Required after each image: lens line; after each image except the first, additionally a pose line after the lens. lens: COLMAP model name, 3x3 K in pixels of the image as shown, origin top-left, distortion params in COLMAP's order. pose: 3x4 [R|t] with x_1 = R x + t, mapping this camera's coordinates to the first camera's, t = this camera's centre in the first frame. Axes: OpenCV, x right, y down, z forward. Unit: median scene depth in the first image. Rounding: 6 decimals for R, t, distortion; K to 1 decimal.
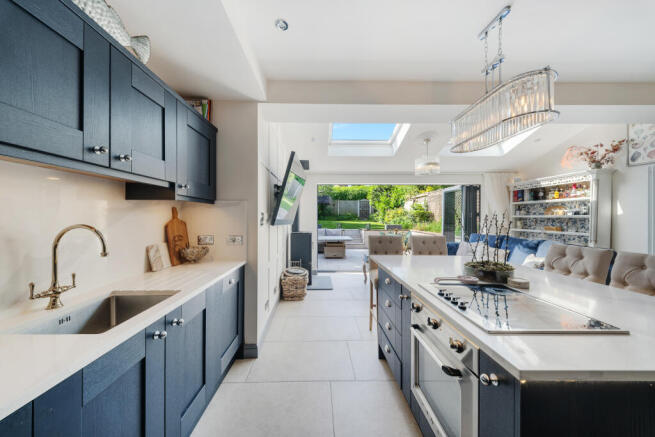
lens RADIAL K [[232.7, 0, 320.3], [0, 232.7, 217.7], [0, 0, 1]] dist [0.014548, -0.001542]
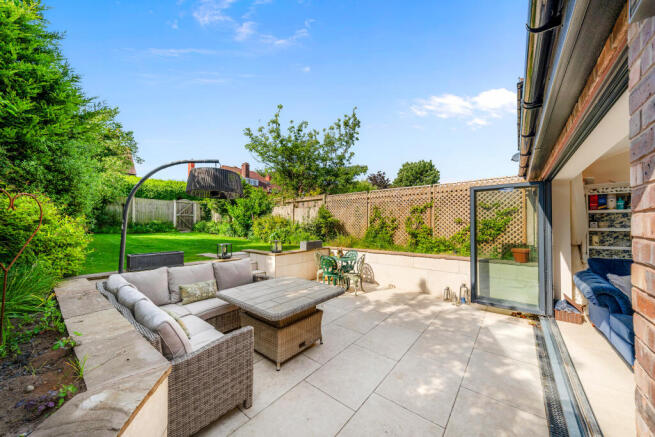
lens RADIAL K [[236.8, 0, 323.4], [0, 236.8, 222.3], [0, 0, 1]] dist [0.007047, -0.001811]
pose [[0.636399, 0.010070, 0.771294, -0.312216], [0.003719, 0.999863, -0.016122, -0.020587], [-0.771351, 0.013129, 0.636275, 1.232890]]
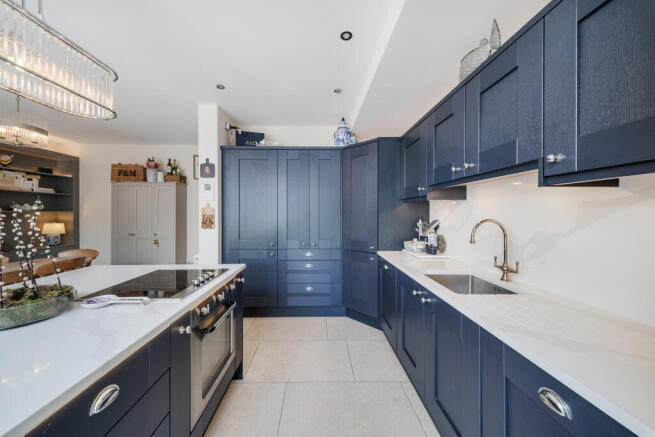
lens RADIAL K [[232.7, 0, 319.5], [0, 232.7, 211.5], [0, 0, 1]] dist [0.014548, -0.001542]
pose [[-0.999910, 0.000270, 0.013443, -0.015958], [0.000290, 0.999999, 0.001489, -0.004405], [-0.013443, 0.001493, -0.999909, 0.535174]]
